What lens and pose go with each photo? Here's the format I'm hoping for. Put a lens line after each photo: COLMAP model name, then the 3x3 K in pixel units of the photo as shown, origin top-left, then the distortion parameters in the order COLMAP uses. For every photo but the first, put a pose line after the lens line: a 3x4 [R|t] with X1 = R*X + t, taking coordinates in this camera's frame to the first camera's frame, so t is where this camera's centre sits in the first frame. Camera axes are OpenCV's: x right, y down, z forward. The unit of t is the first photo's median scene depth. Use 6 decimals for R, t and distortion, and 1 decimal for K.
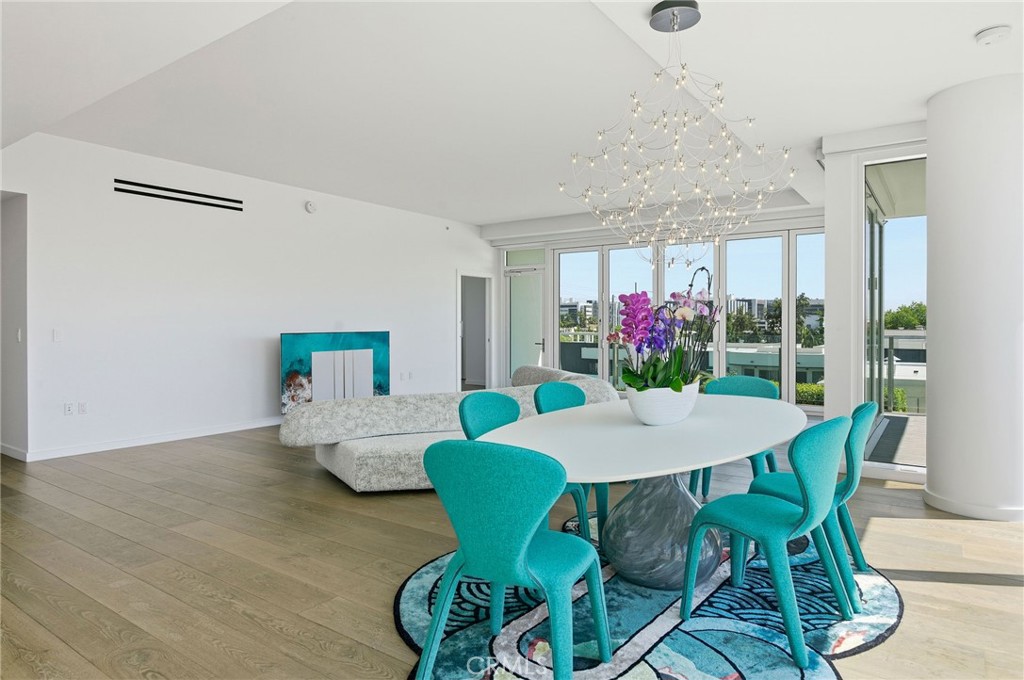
lens RADIAL K [[609.7, 0, 514.7], [0, 609.7, 332.3], [0, 0, 1]] dist [-0.003396, 0.004173]
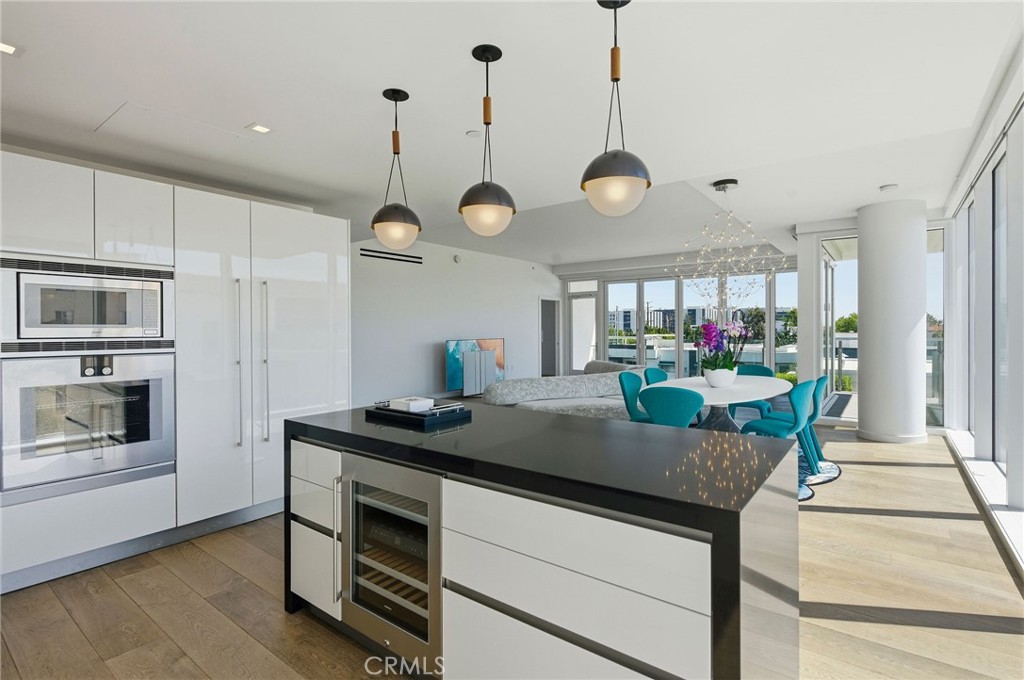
lens RADIAL K [[496.4, 0, 513.3], [0, 496.4, 337.3], [0, 0, 1]] dist [0.006328, 0.000247]
pose [[0.999476, -0.005382, -0.031913, -0.196104], [0.005524, 0.999975, 0.004333, -0.013239], [0.031888, -0.004507, 0.999481, -0.336823]]
